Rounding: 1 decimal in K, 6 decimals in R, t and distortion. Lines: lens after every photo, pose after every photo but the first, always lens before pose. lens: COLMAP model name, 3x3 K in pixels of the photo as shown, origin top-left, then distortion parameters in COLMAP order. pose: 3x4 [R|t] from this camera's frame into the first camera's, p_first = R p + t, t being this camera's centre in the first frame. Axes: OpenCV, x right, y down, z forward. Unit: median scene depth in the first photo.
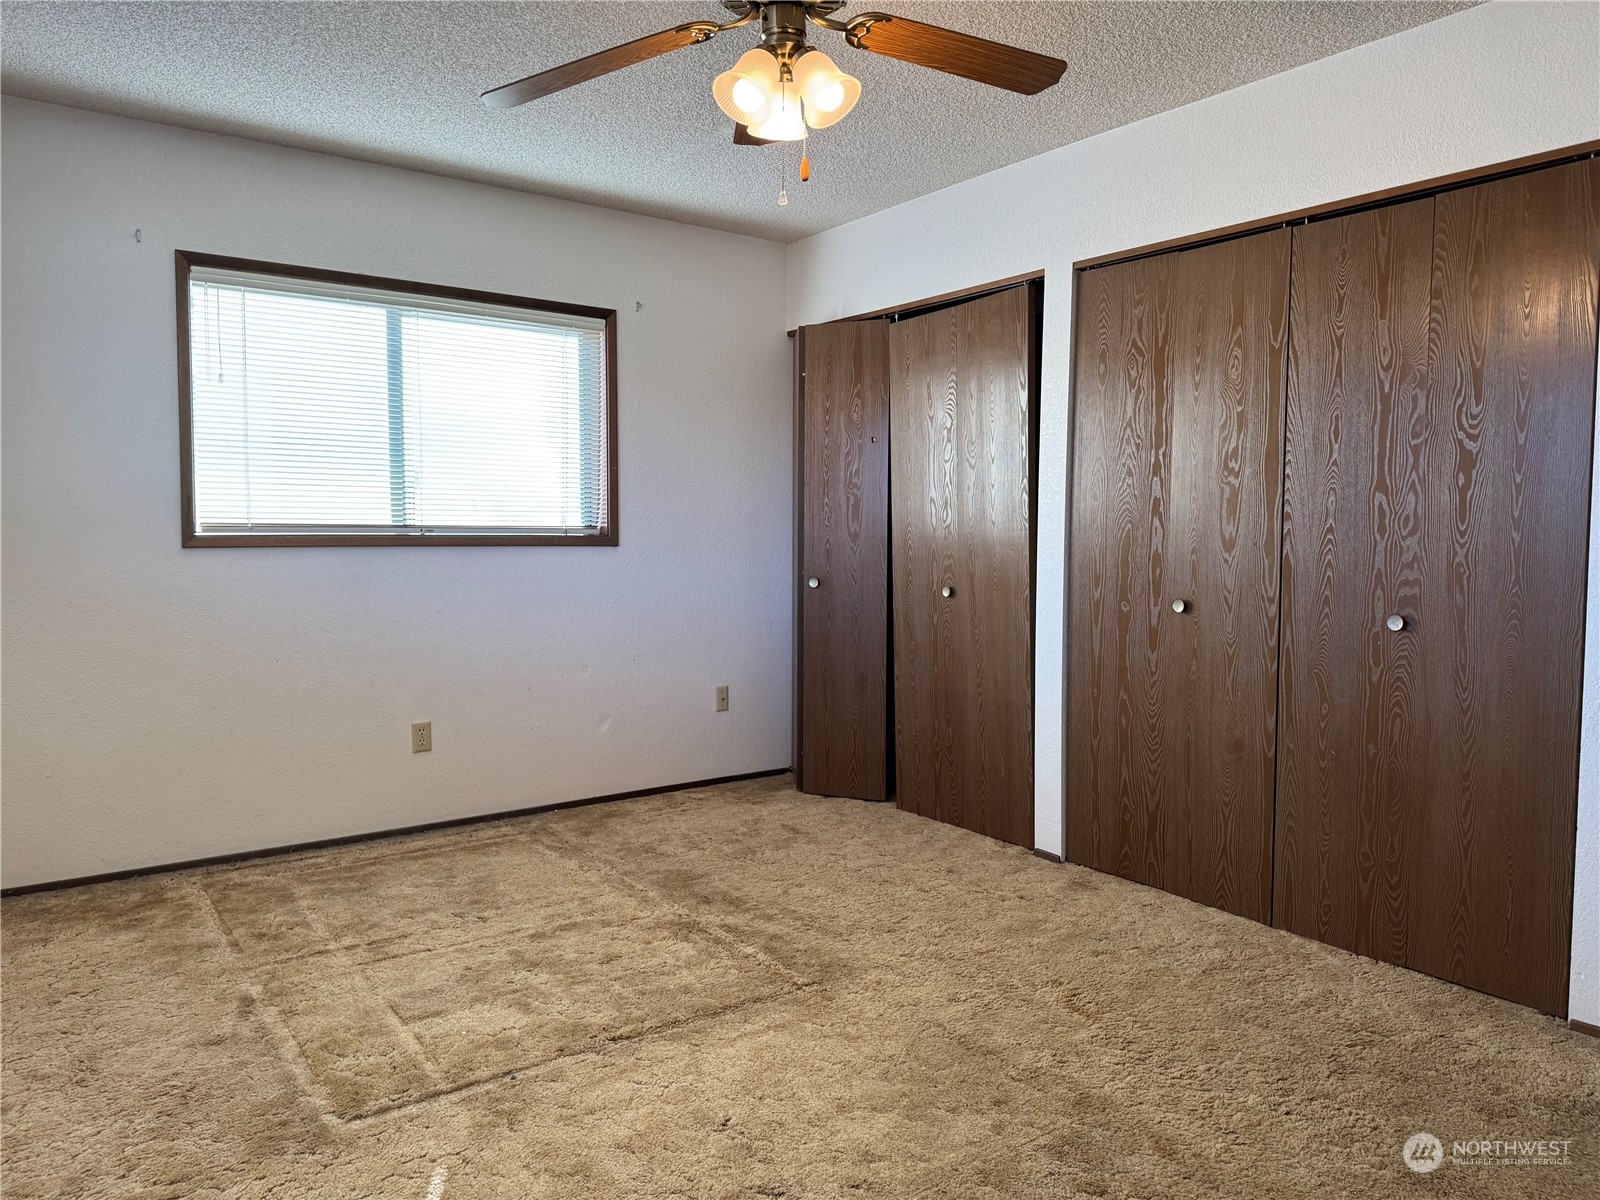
lens RADIAL K [[1123.2, 0, 800.0], [0, 1123.2, 600.0], [0, 0, 1]] dist [0.078472, -0.102308]
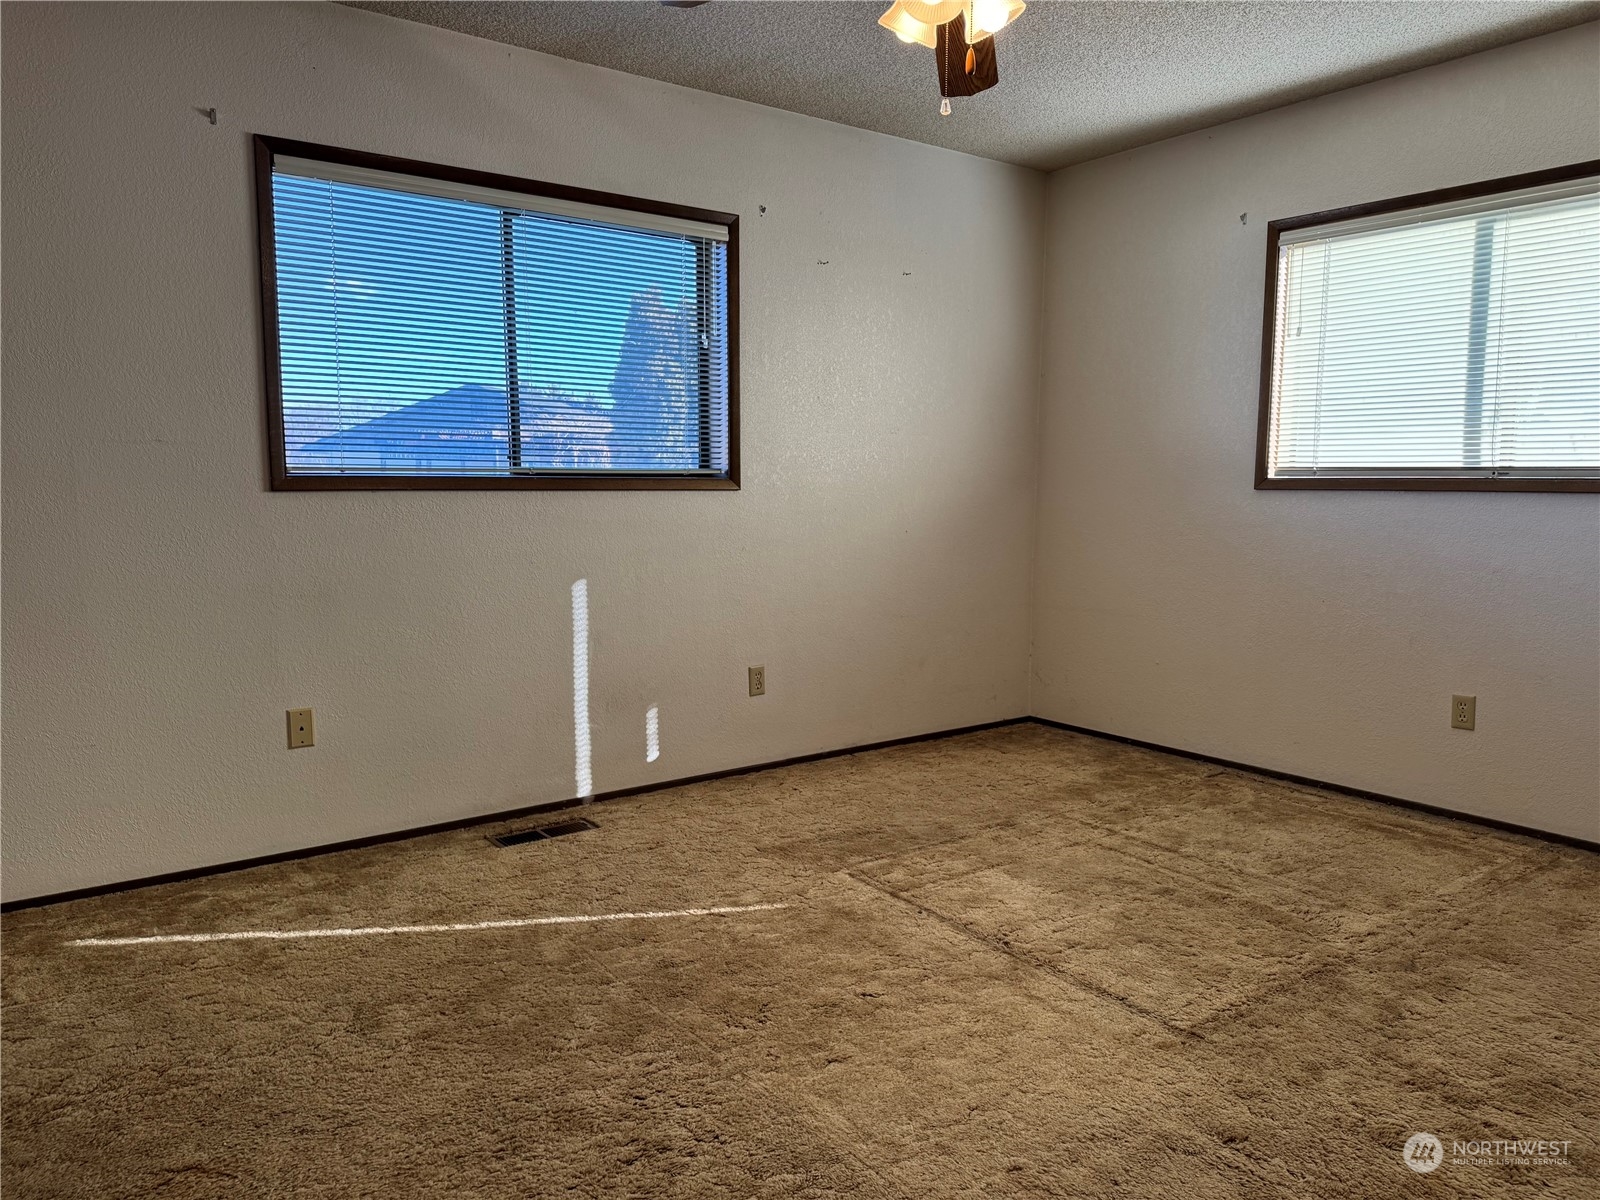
lens RADIAL K [[1123.2, 0, 800.0], [0, 1123.2, 600.0], [0, 0, 1]] dist [0.078472, -0.102308]
pose [[0.015353, 0.100224, -0.994846, 0.567232], [-0.074261, 0.992330, 0.098825, -0.013764], [0.997121, 0.072361, 0.022678, 0.510475]]
